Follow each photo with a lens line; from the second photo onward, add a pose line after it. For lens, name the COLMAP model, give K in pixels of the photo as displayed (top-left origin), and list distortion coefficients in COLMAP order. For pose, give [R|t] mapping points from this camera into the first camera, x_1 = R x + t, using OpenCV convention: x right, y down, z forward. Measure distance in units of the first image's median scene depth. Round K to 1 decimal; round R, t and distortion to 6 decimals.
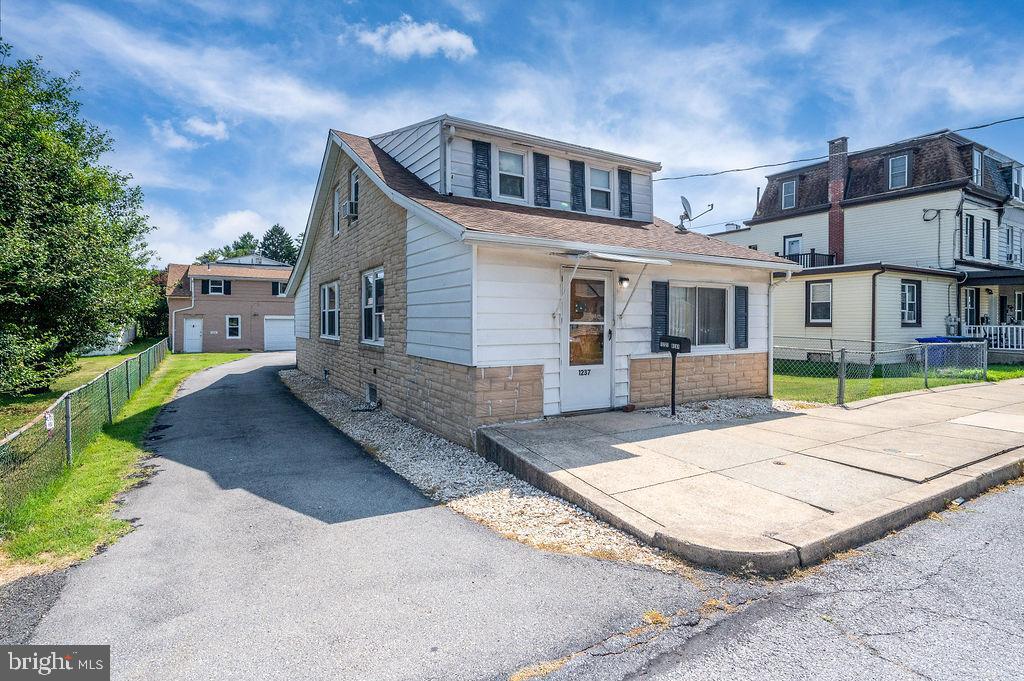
lens RADIAL K [[521.1, 0, 512.0], [0, 521.1, 324.4], [0, 0, 1]] dist [0.000274, -0.000241]
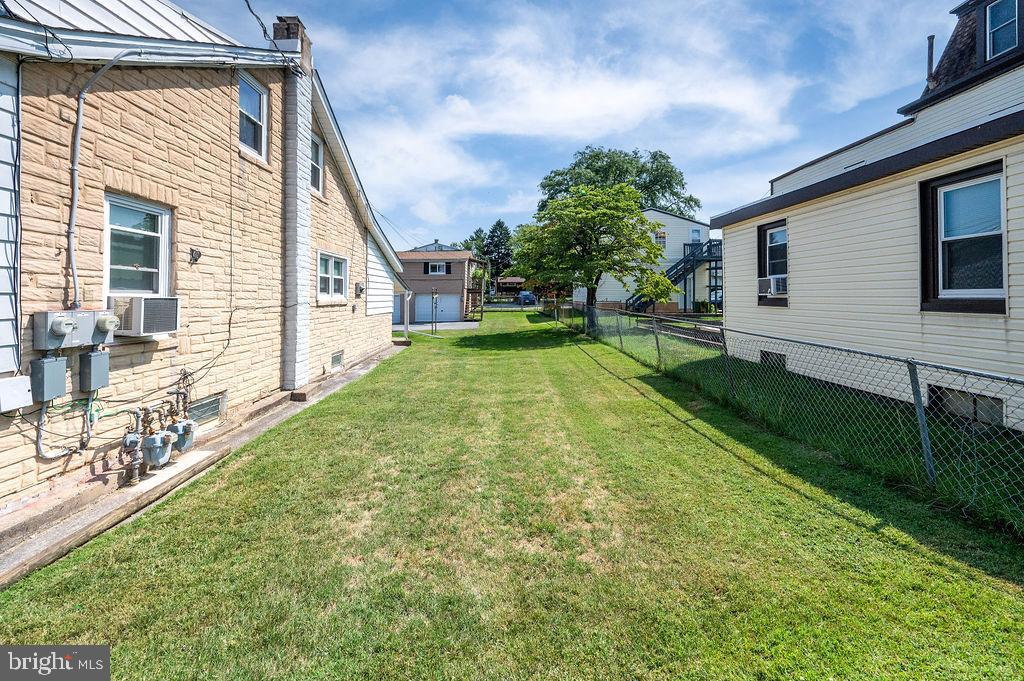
lens RADIAL K [[436.1, 0, 499.8], [0, 436.1, 286.7], [0, 0, 1]] dist [0.000907, 0.000185]
pose [[0.857012, -0.015916, -0.515050, 0.878012], [0.001225, 0.999583, -0.028850, -0.006477], [0.515295, 0.024094, 0.856674, 1.115187]]
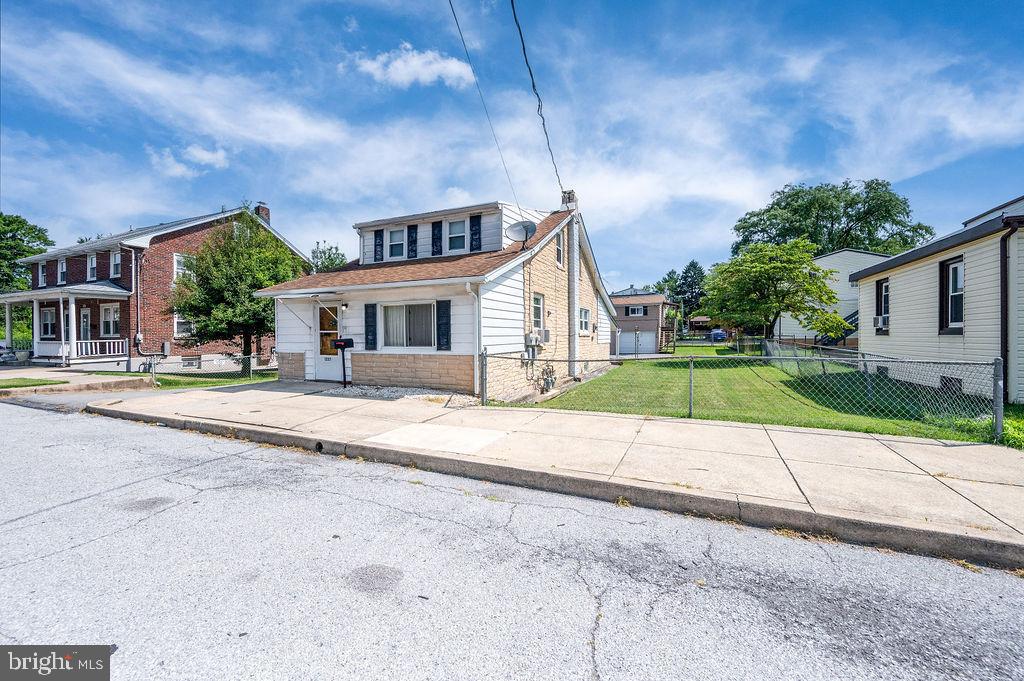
lens RADIAL K [[409.3, 0, 509.5], [0, 409.3, 335.9], [0, 0, 1]] dist [-0.002194, -0.000136]
pose [[0.567858, -0.005491, -0.823108, 1.259682], [0.000355, 0.999979, -0.006425, 0.016733], [0.823127, 0.003356, 0.567848, 0.547143]]
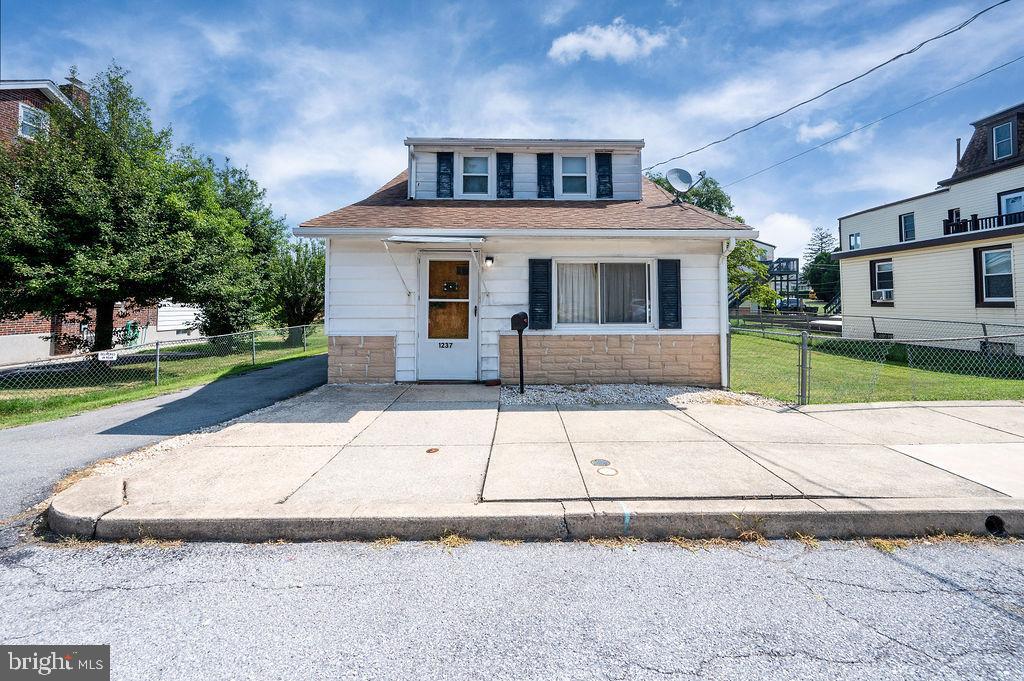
lens RADIAL K [[428.6, 0, 524.0], [0, 428.6, 281.7], [0, 0, 1]] dist [-0.002231, -0.000056]
pose [[0.867180, -0.026469, -0.497290, 0.559508], [-0.002100, 0.998383, -0.056802, 0.007517], [0.497990, 0.050302, 0.865723, 0.226186]]
